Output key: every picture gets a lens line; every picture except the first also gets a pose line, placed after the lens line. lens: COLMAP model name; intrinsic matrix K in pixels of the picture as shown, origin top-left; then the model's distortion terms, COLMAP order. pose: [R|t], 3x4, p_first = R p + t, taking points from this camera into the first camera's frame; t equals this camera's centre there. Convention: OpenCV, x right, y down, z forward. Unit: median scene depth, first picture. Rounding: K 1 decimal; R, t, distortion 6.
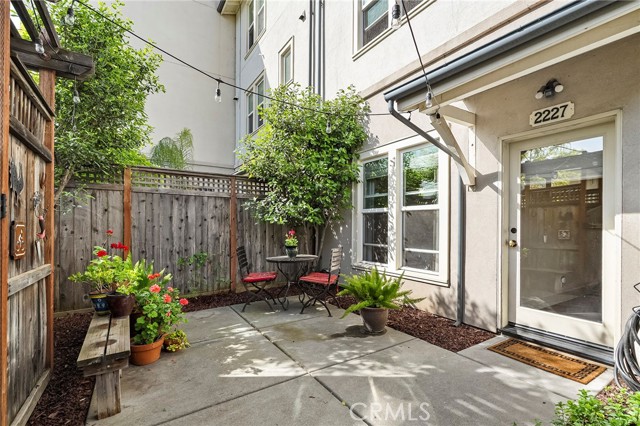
lens RADIAL K [[305.8, 0, 307.9], [0, 305.8, 223.1], [0, 0, 1]] dist [-0.000981, -0.000546]
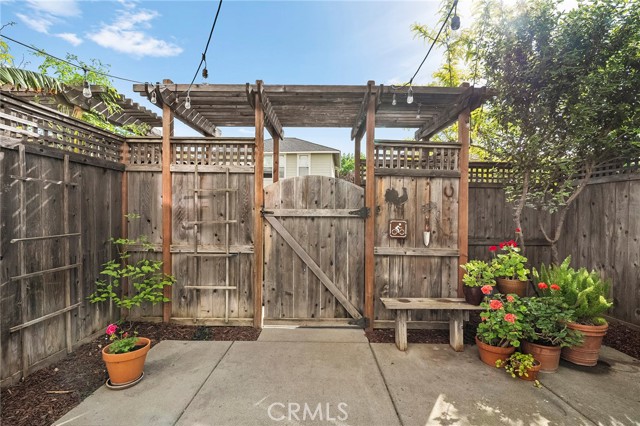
lens RADIAL K [[274.1, 0, 322.9], [0, 274.1, 214.0], [0, 0, 1]] dist [-0.005740, 0.000653]
pose [[-0.508813, -0.008867, -0.860831, 0.409232], [-0.008089, 0.999952, -0.005519, -0.011352], [0.860839, 0.004156, -0.508861, 0.788279]]
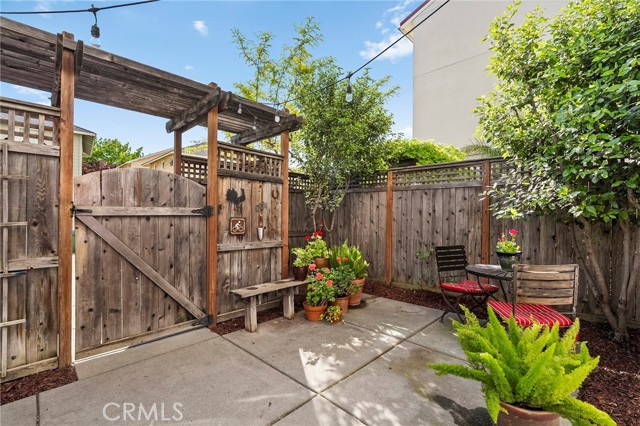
lens RADIAL K [[274.1, 0, 315.3], [0, 274.1, 213.4], [0, 0, 1]] dist [-0.005740, 0.000653]
pose [[0.239367, -0.007148, -0.970903, 0.533326], [0.001967, 0.999974, -0.006878, -0.007814], [0.970927, -0.000263, 0.239375, 0.575089]]
